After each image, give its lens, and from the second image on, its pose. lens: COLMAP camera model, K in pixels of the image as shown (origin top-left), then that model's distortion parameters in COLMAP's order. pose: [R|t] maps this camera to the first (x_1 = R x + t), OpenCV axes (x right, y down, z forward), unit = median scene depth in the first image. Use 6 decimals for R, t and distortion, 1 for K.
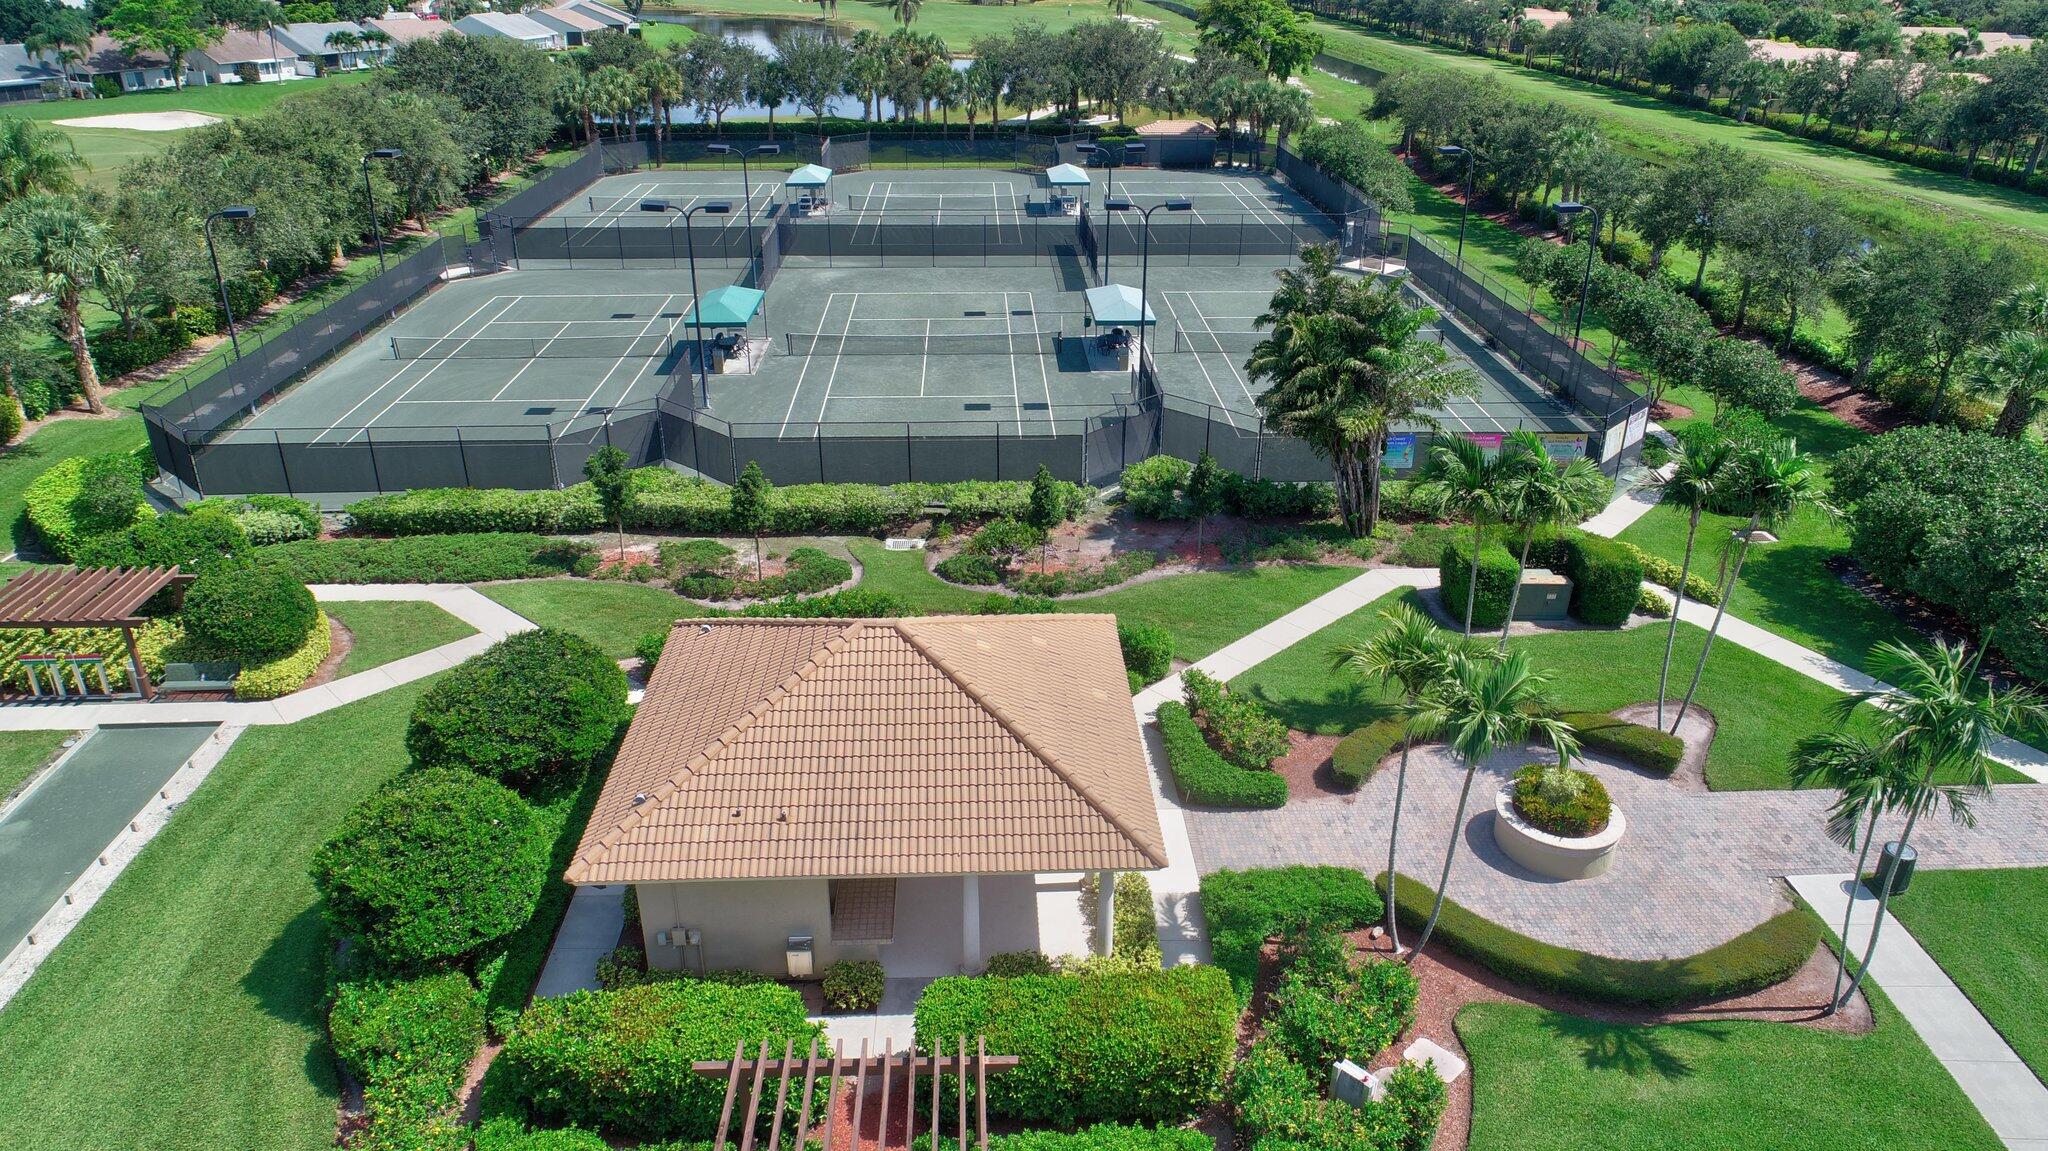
lens RADIAL K [[1378.6, 0, 1024.0], [0, 1378.6, 575.5], [0, 0, 1]] dist [-0.012557, -0.000515]
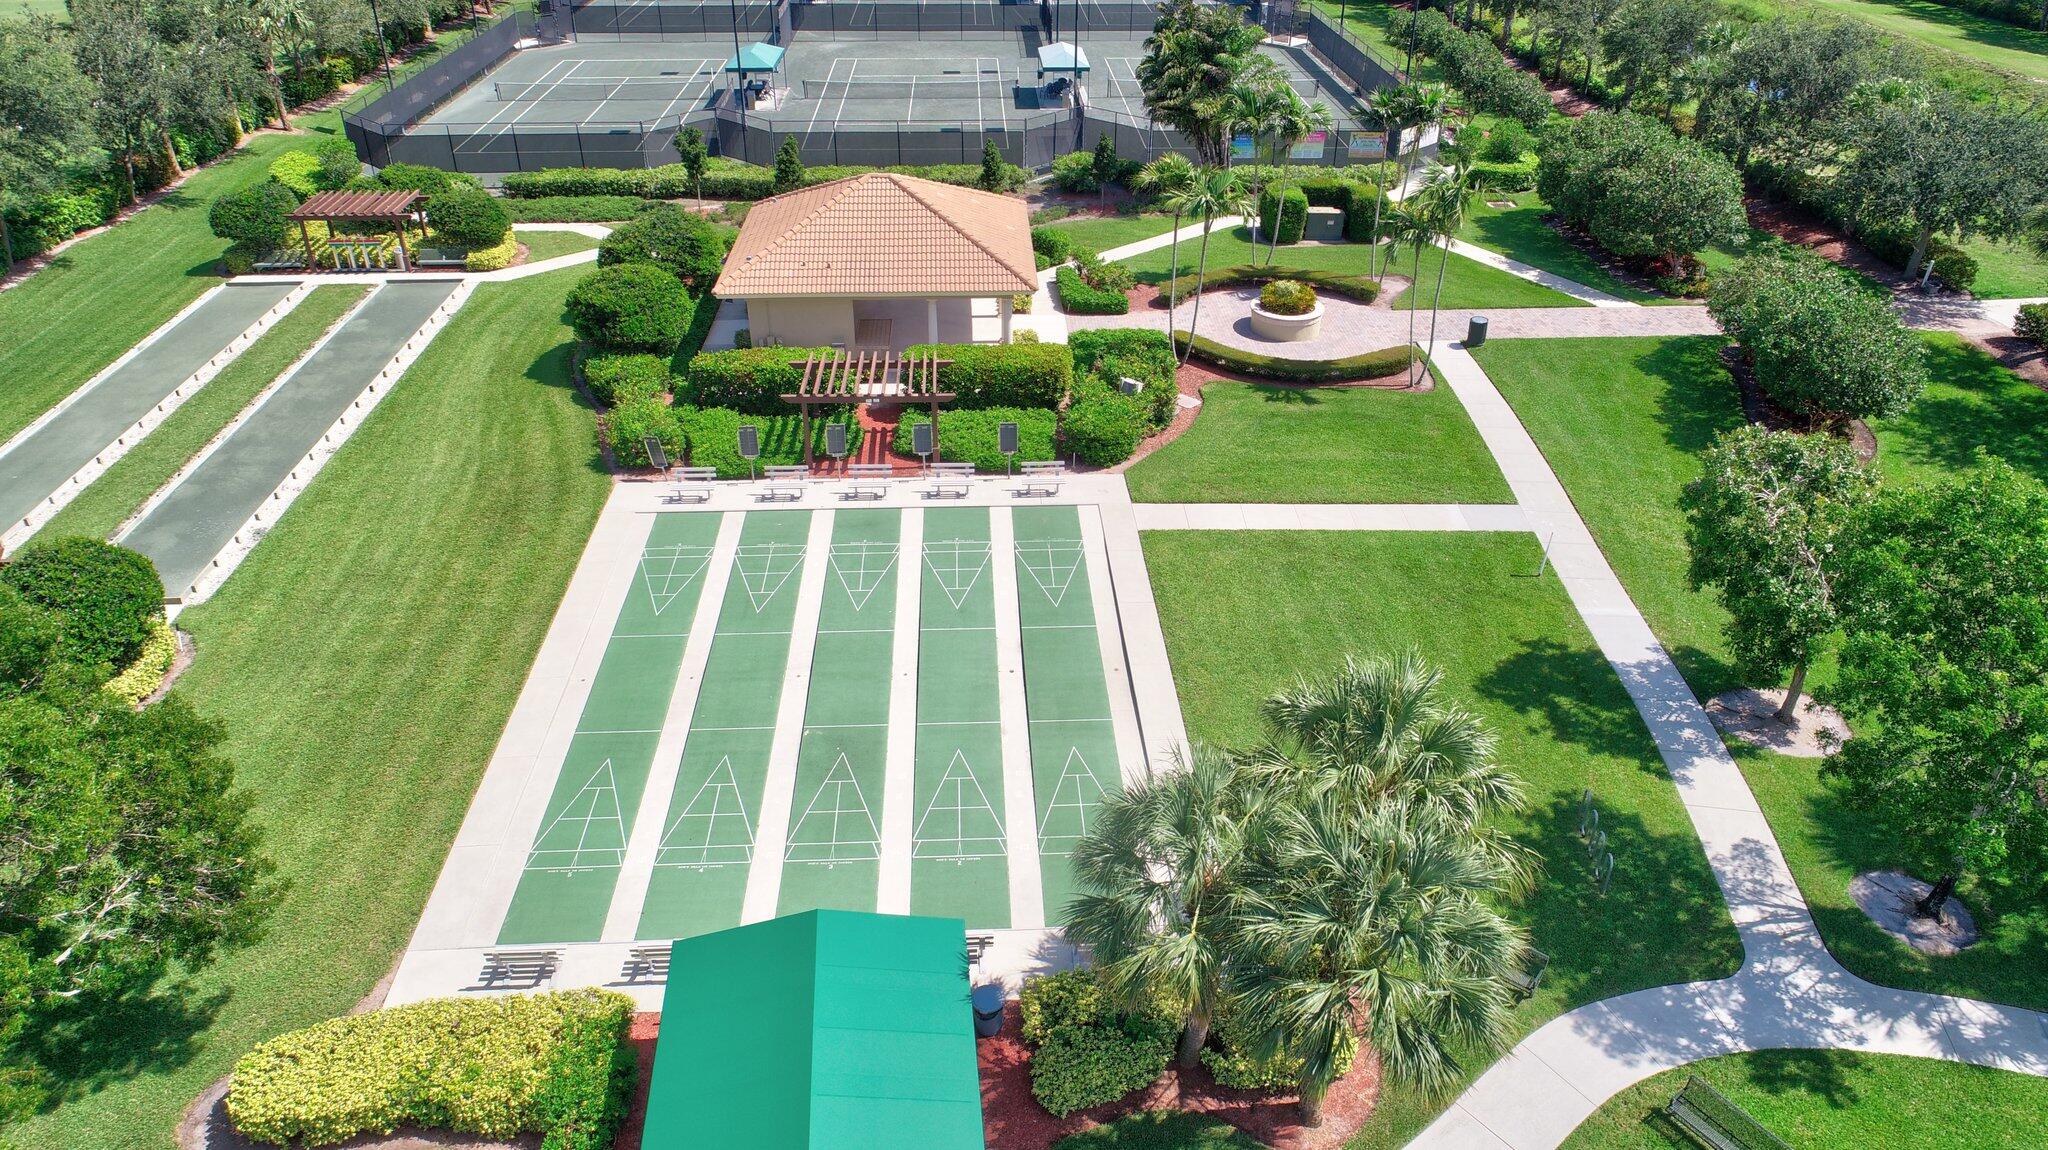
lens RADIAL K [[1378.6, 0, 1024.0], [0, 1378.6, 575.0], [0, 0, 1]] dist [-0.012557, -0.000515]
pose [[0.999997, 0.000081, 0.002370, 0.046522], [-0.000333, 0.994307, 0.106551, 0.226989], [-0.002348, -0.106551, 0.994304, -0.501635]]
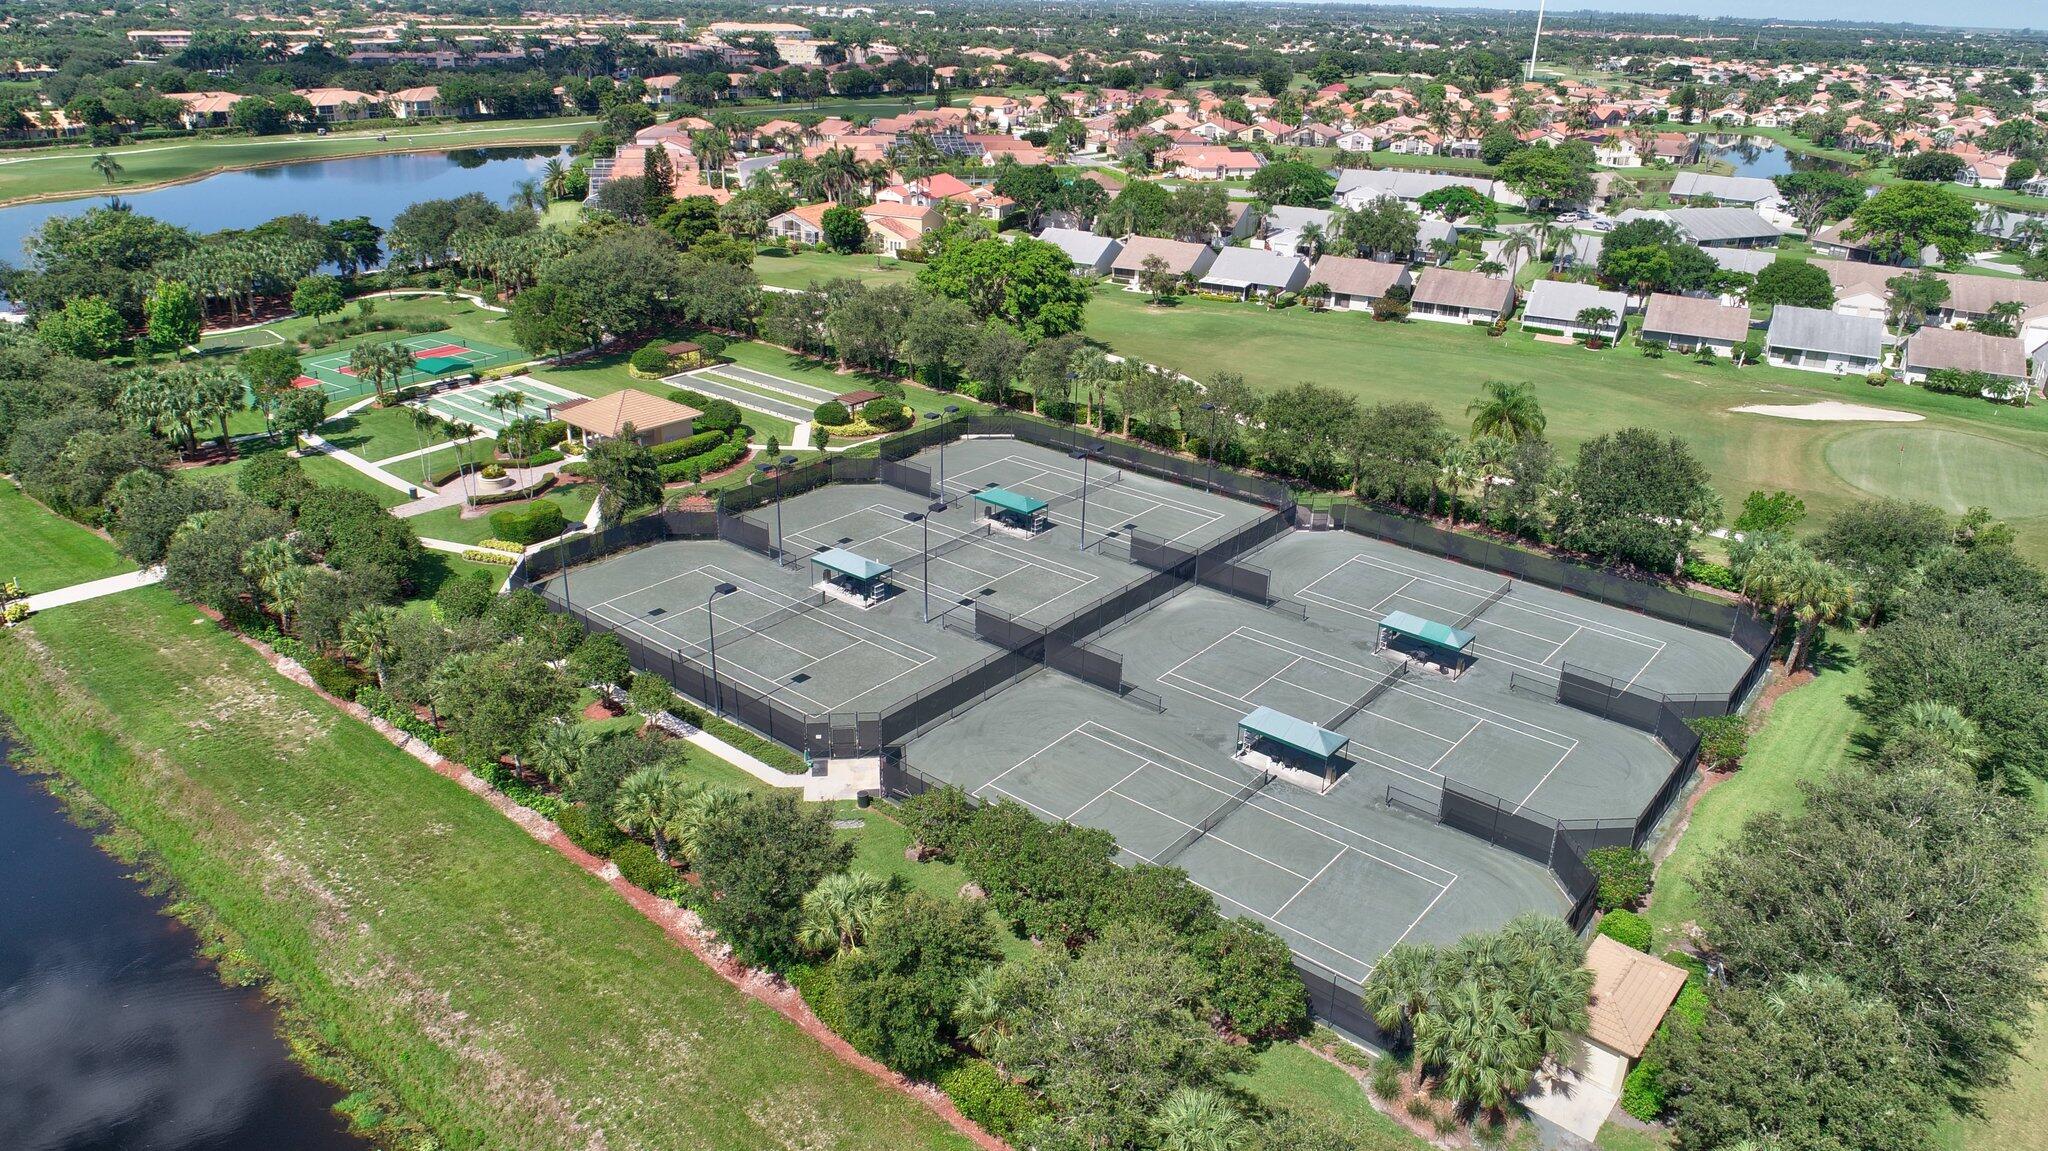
lens RADIAL K [[1378.6, 0, 1024.0], [0, 1378.6, 575.5], [0, 0, 1]] dist [-0.012557, -0.000515]
pose [[-0.666106, 0.279553, -0.691486, 1.626505], [-0.342095, 0.709325, 0.616303, -1.940596], [0.662778, 0.647077, -0.376852, 2.738297]]
